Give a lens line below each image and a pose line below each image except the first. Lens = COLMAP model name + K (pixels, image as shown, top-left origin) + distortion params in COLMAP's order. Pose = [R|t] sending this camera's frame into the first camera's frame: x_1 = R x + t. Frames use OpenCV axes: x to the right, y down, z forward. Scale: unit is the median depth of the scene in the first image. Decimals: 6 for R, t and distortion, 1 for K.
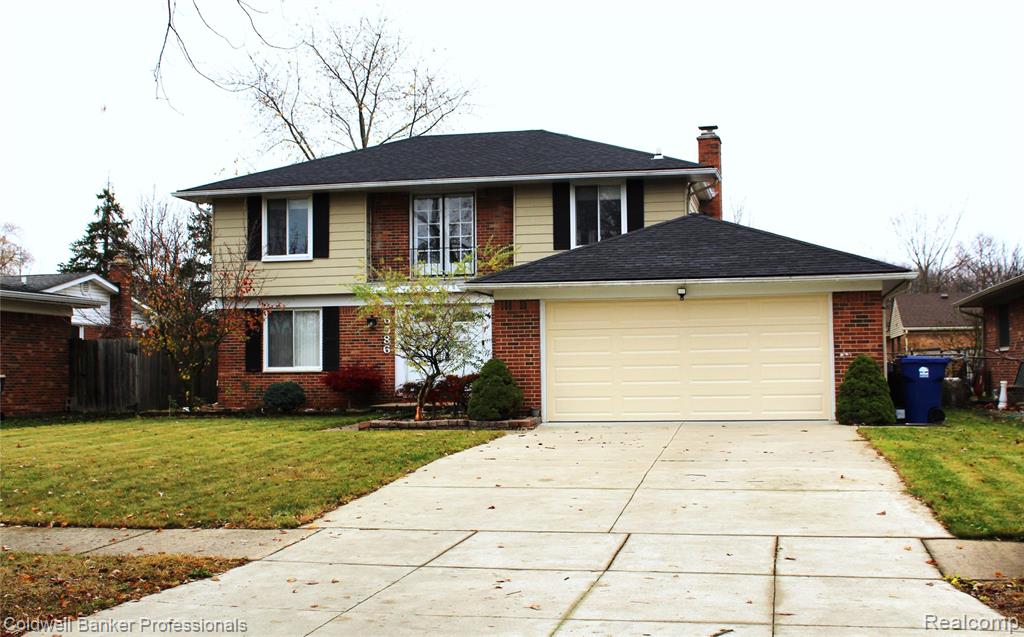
lens RADIAL K [[1209.0, 0, 512.0], [0, 1209.0, 318.5], [0, 0, 1]] dist [-0.129955, -0.003487]
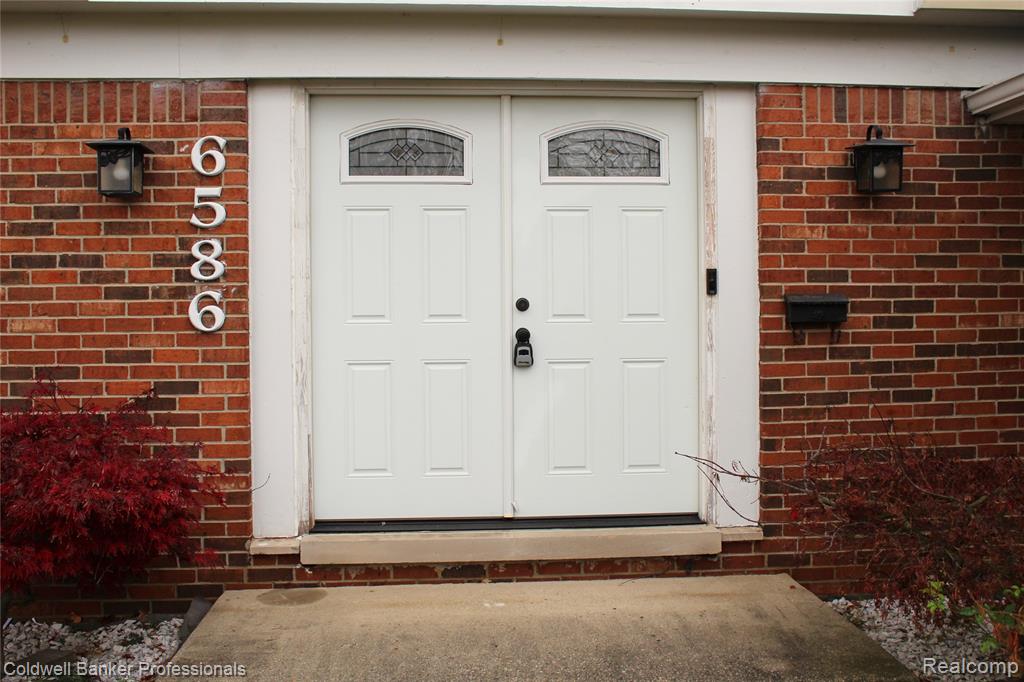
lens RADIAL K [[1019.1, 0, 512.0], [0, 1019.1, 341.0], [0, 0, 1]] dist [-0.136484, 0.143905]
pose [[0.962383, -0.002163, 0.271687, -0.119126], [-0.014204, 0.998200, 0.058259, 0.024124], [-0.271324, -0.059926, 0.960621, 0.988621]]
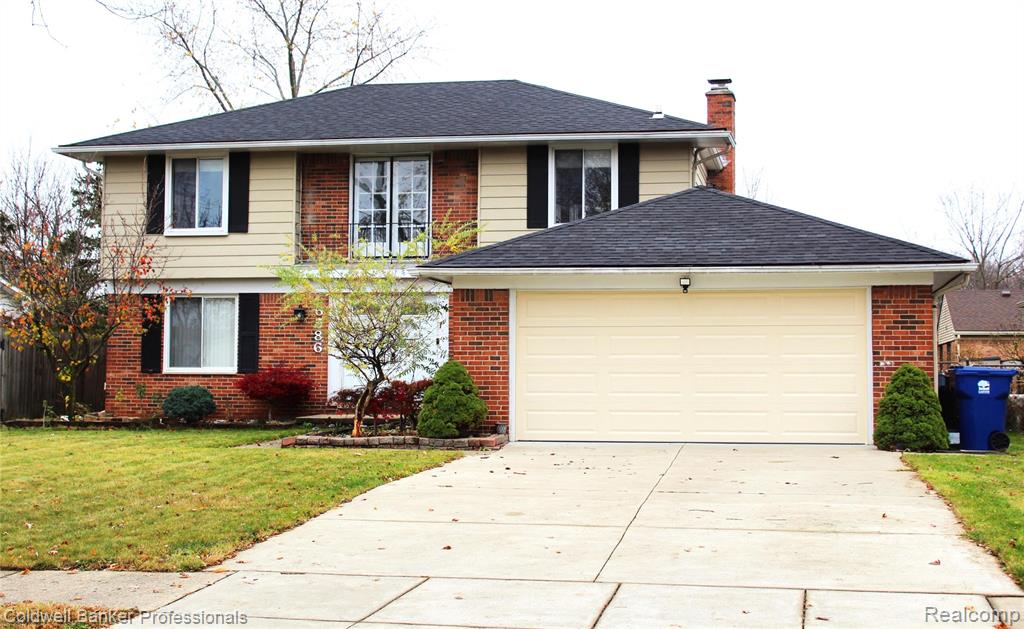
lens RADIAL K [[1486.2, 0, 511.8], [0, 1486.2, 288.6], [0, 0, 1]] dist [-0.079679, 0.022783]
pose [[0.999500, 0.017523, 0.026303, -0.001360], [-0.017096, 0.999720, -0.016385, 0.000233], [-0.026583, 0.015927, 0.999520, 0.006315]]
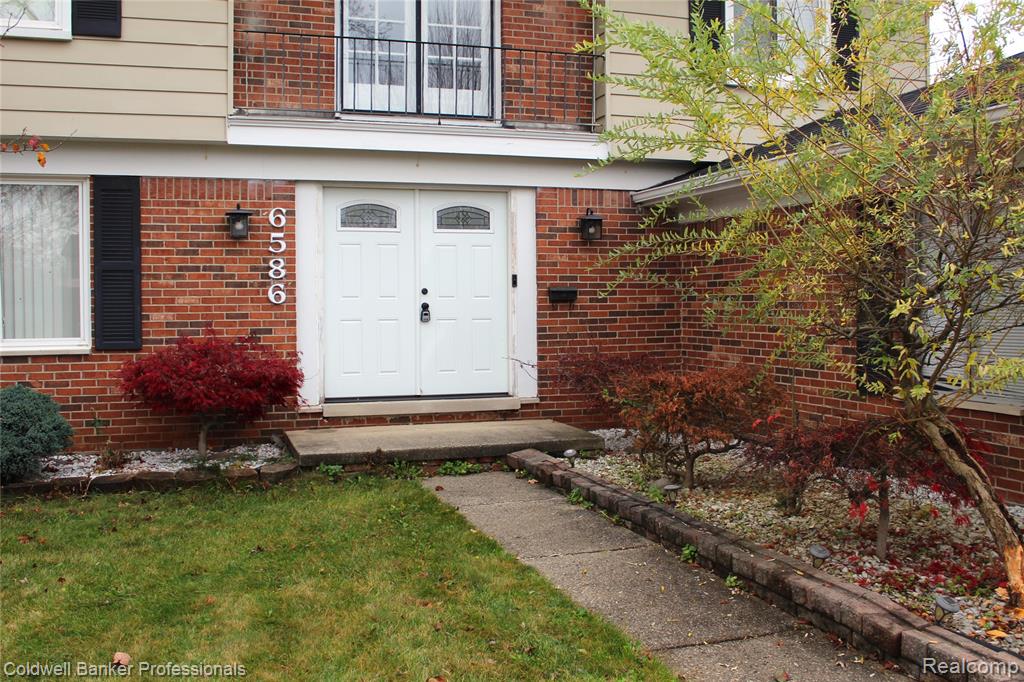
lens RADIAL K [[1019.1, 0, 512.0], [0, 1019.1, 341.0], [0, 0, 1]] dist [-0.136484, 0.143905]
pose [[0.867583, -0.012104, 0.497146, -0.236859], [-0.024618, 0.997433, 0.067247, 0.020147], [-0.496683, -0.070582, 0.865057, 0.805905]]
